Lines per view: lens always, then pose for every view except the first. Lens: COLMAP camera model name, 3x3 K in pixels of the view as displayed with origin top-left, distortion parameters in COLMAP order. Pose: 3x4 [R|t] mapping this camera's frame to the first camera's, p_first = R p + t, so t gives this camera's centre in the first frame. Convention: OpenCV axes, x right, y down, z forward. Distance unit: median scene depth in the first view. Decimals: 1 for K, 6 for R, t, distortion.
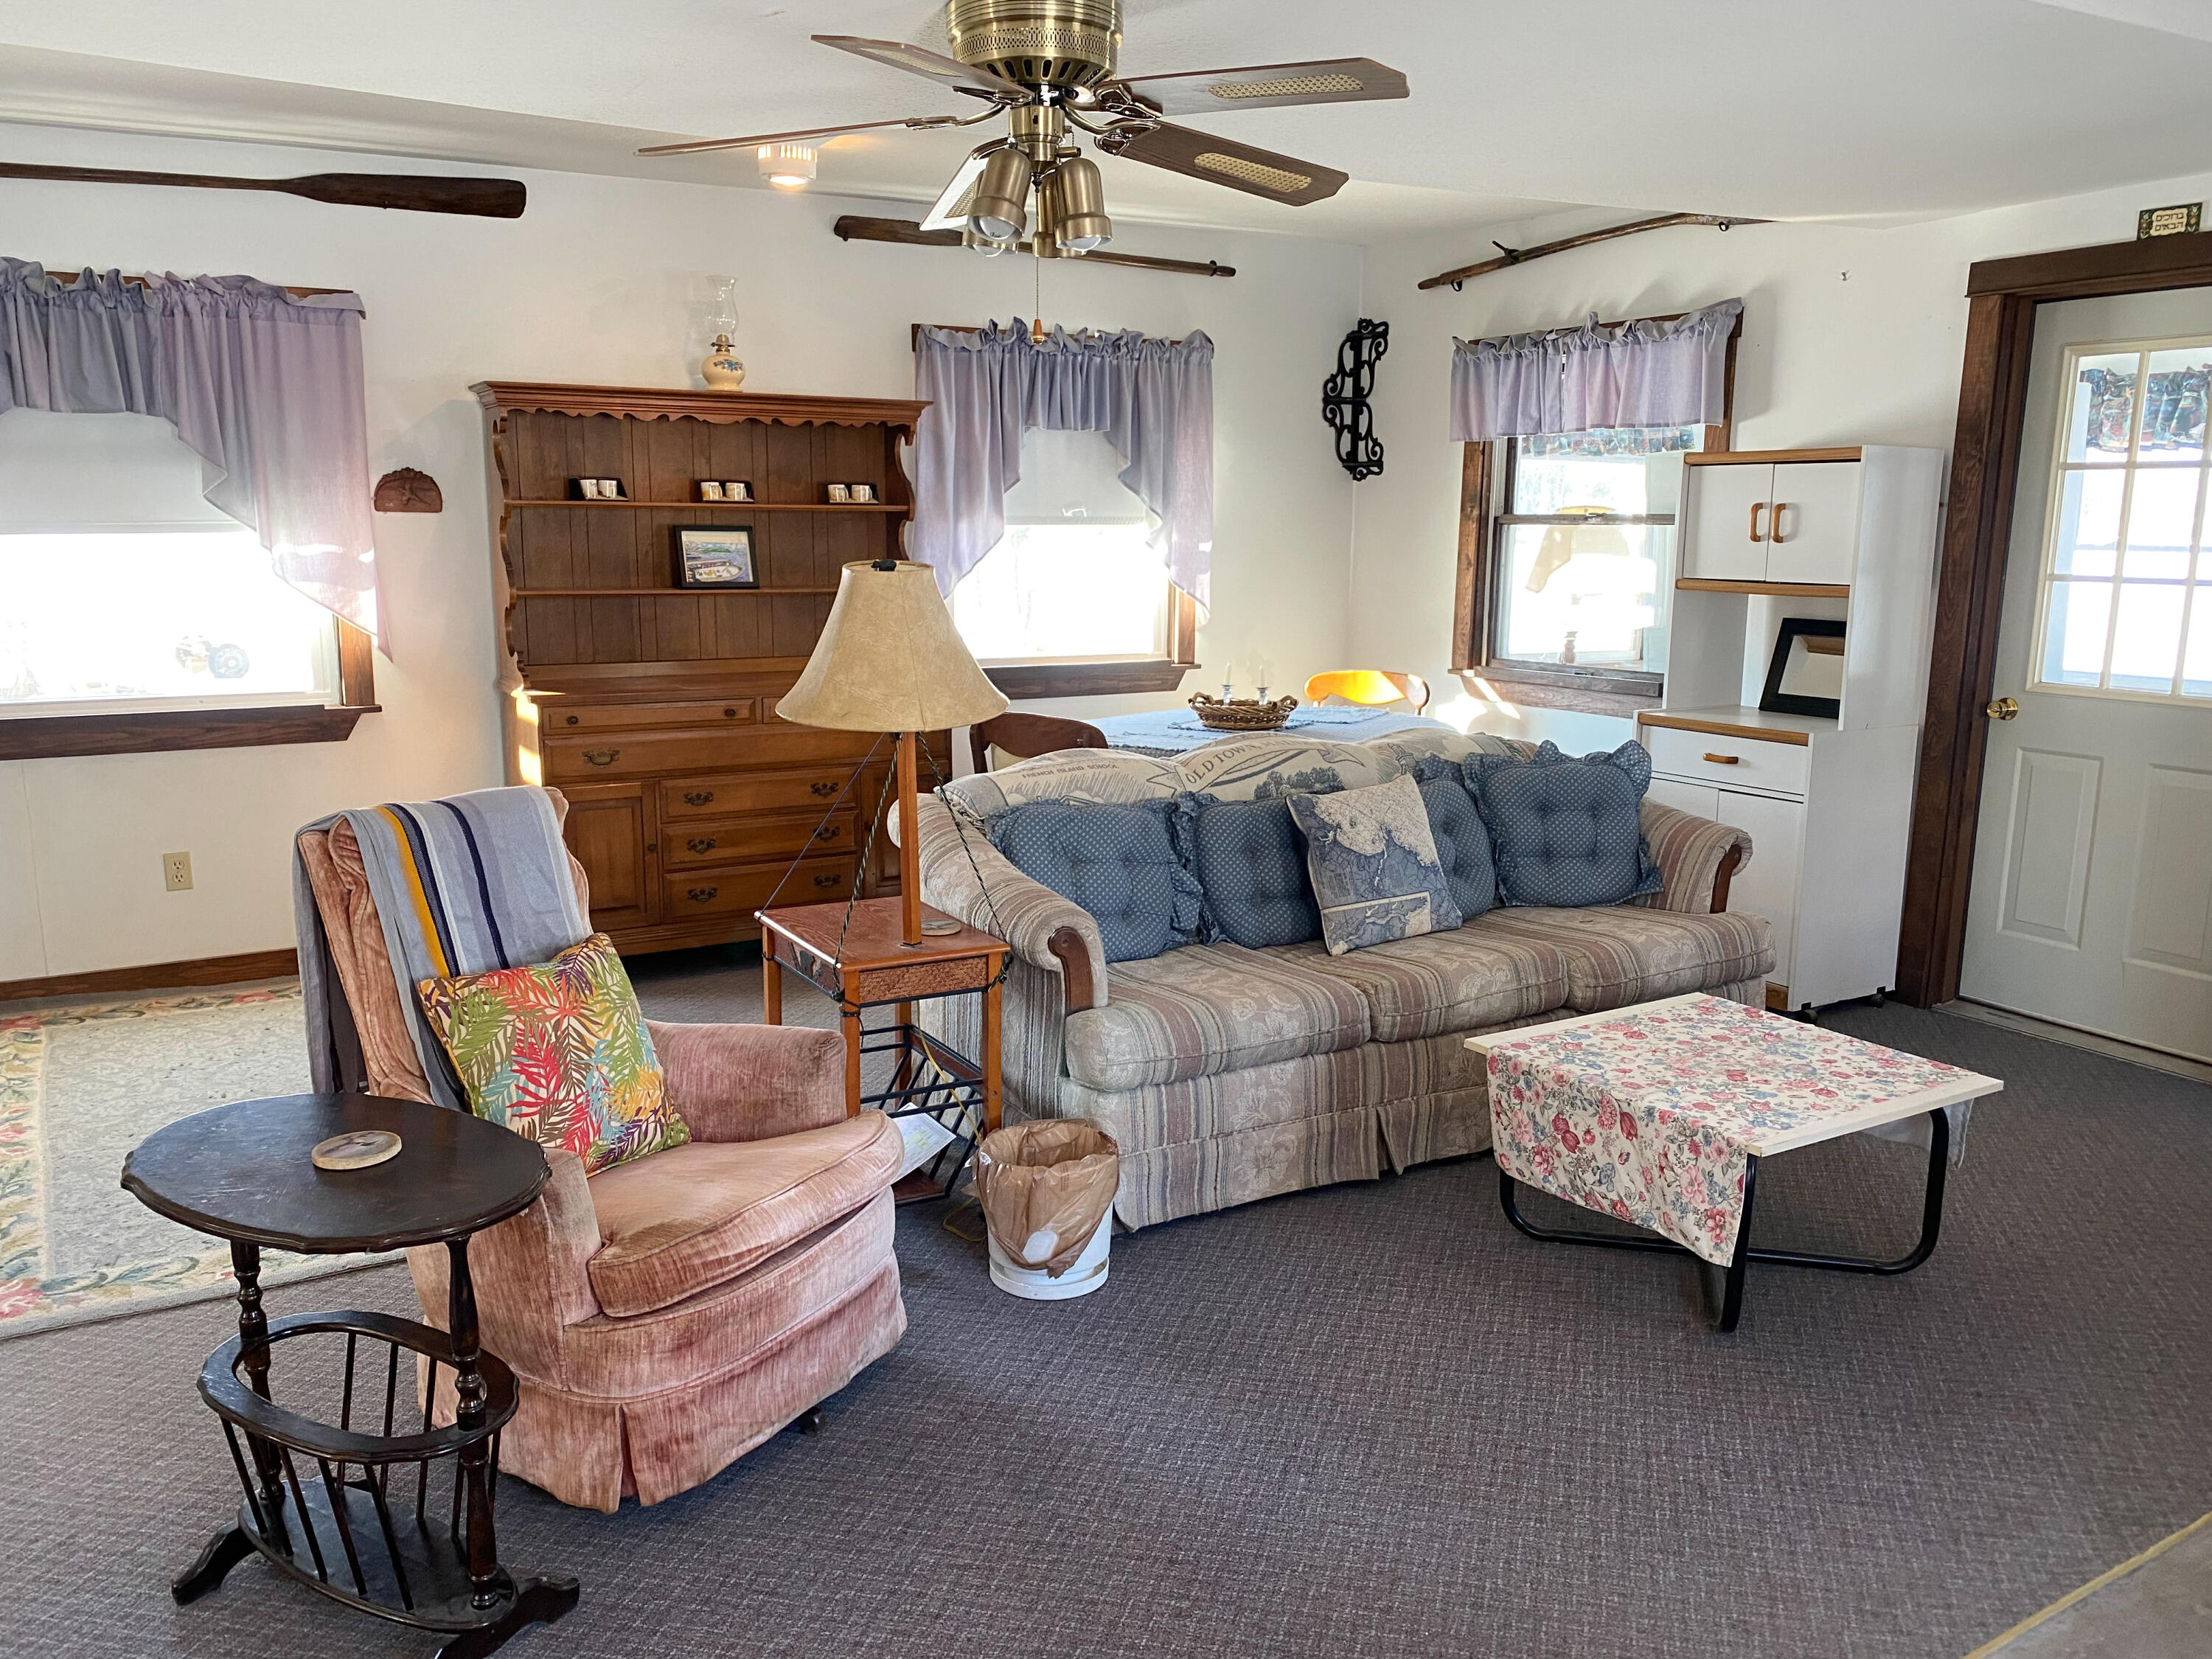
lens RADIAL K [[1679.5, 0, 1105.7], [0, 1679.5, 833.6], [0, 0, 1]] dist [0.044640, -0.028699]
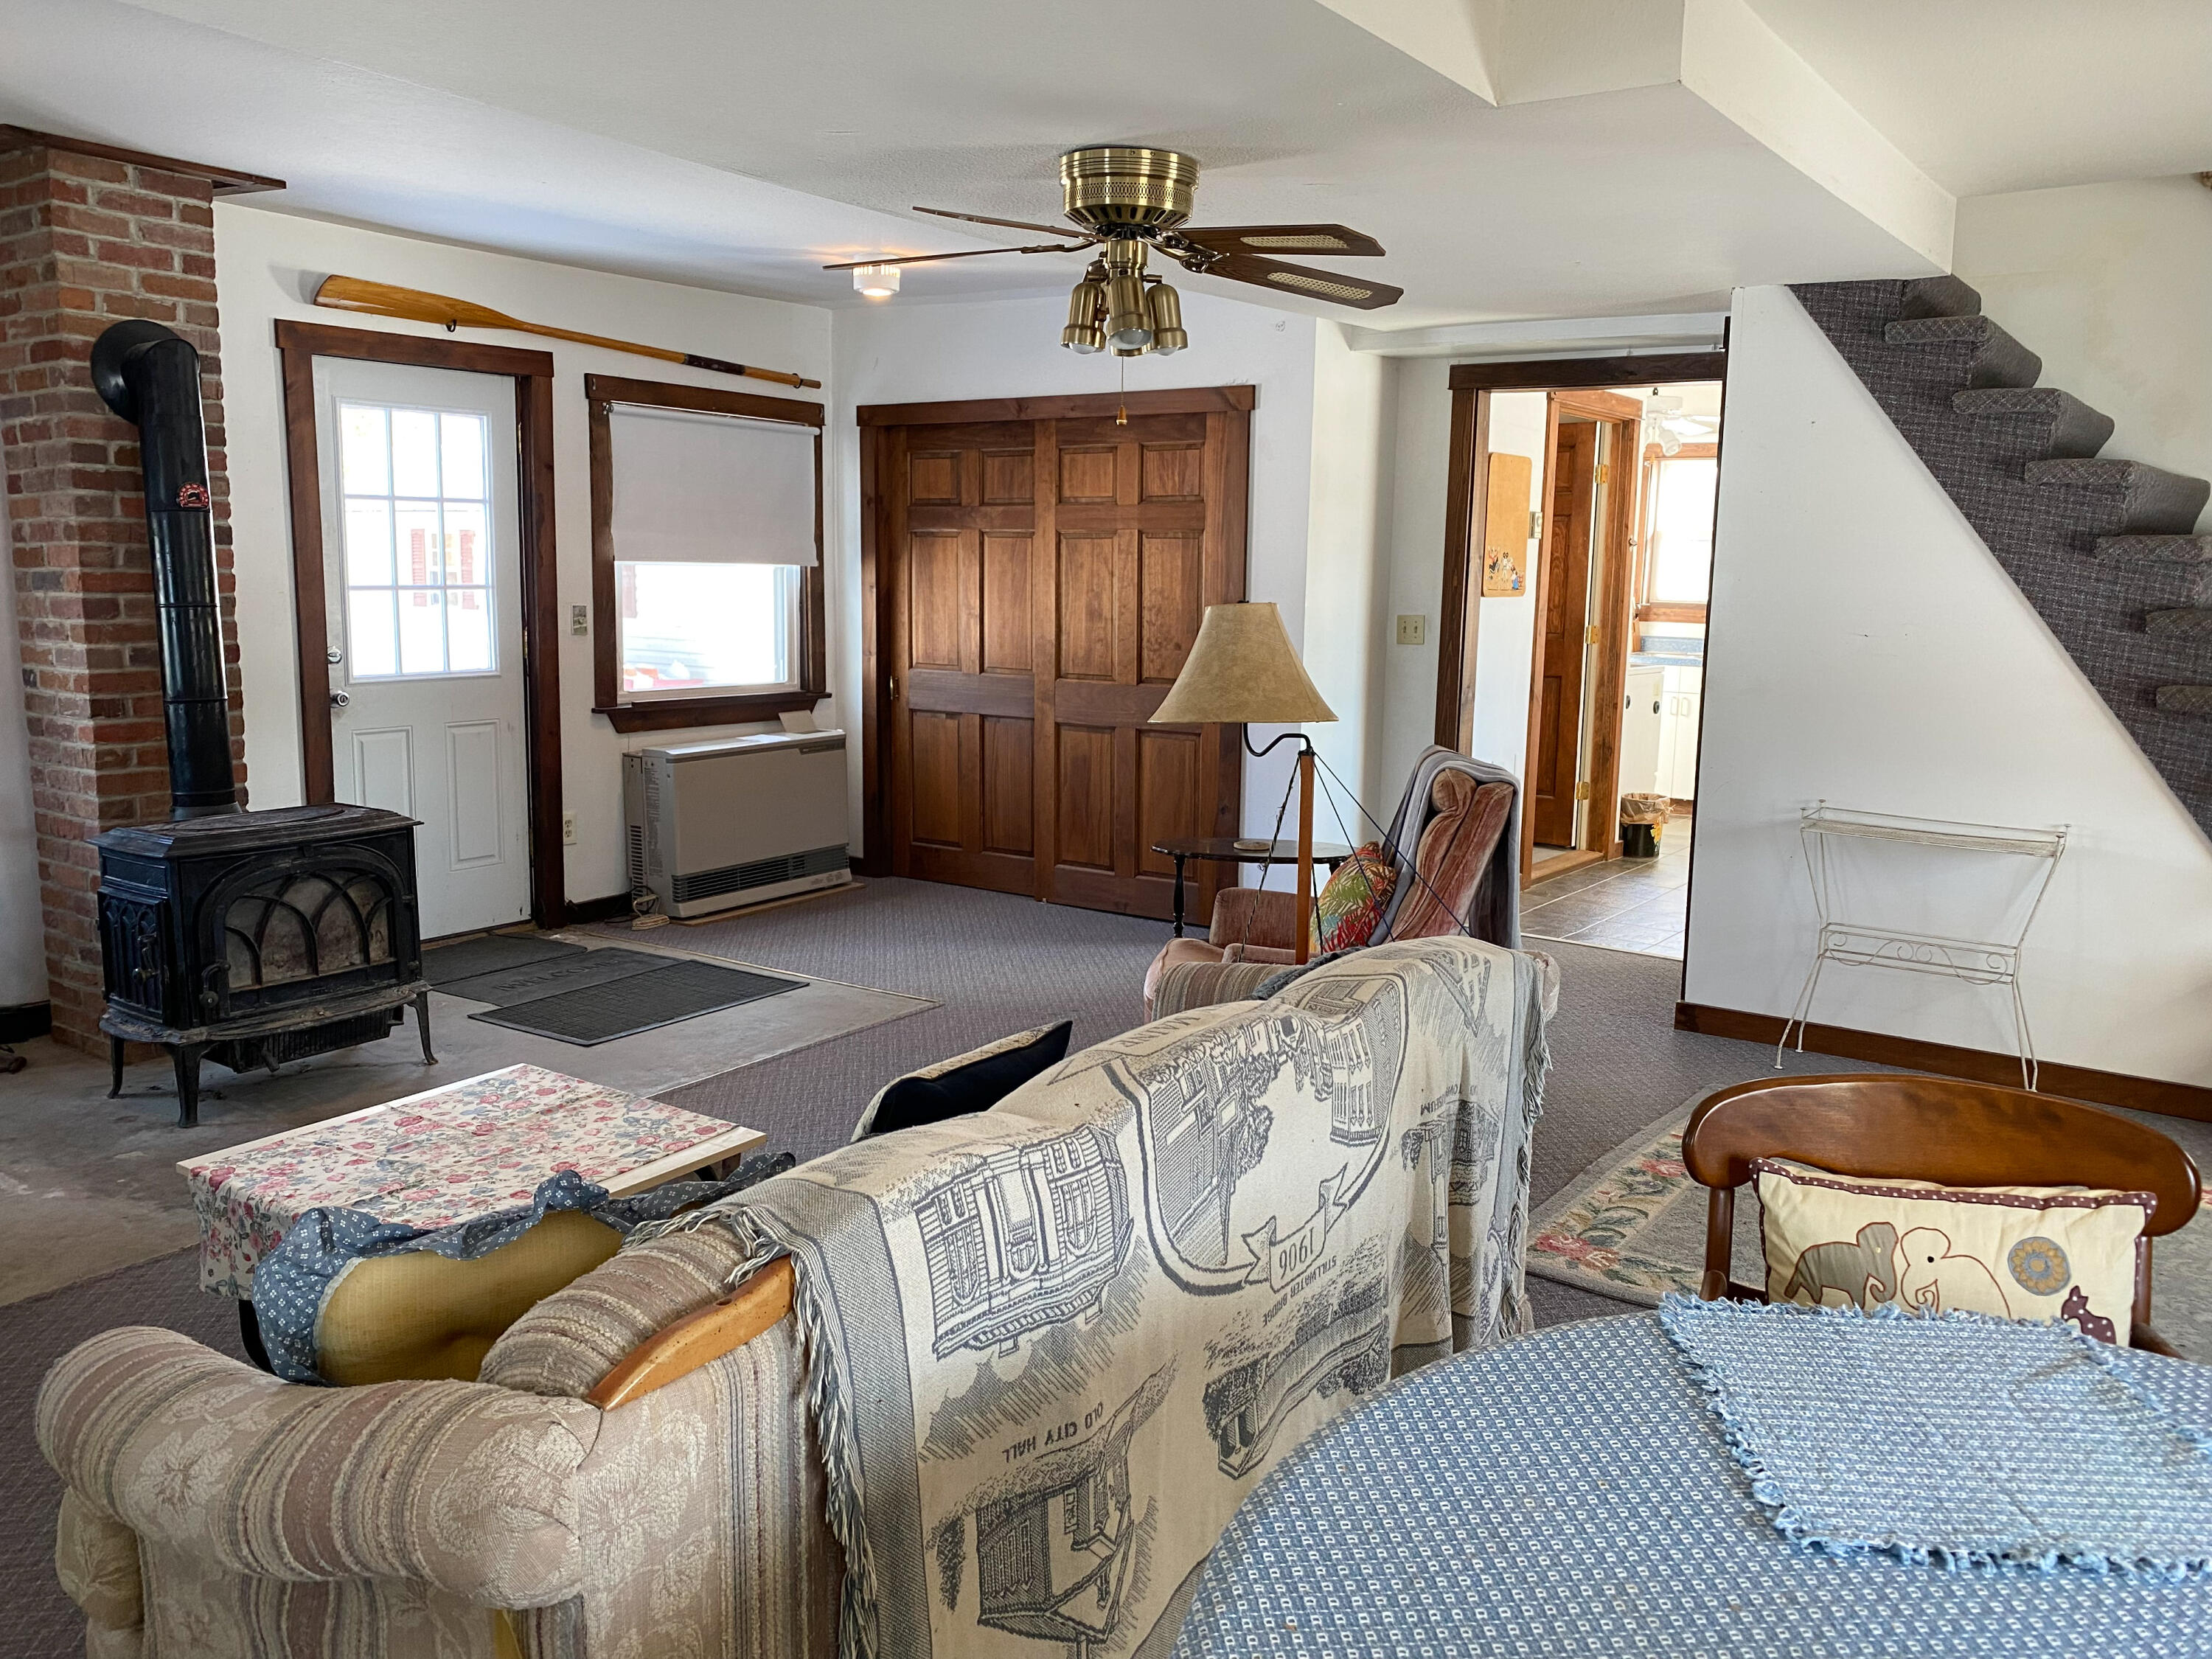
lens RADIAL K [[1679.5, 0, 1110.5], [0, 1679.5, 831.0], [0, 0, 1]] dist [0.044640, -0.028699]
pose [[-0.911252, 0.039420, -0.409958, 0.440170], [-0.099875, 0.944545, 0.312826, -0.357993], [0.399555, 0.326008, -0.856782, 1.929827]]
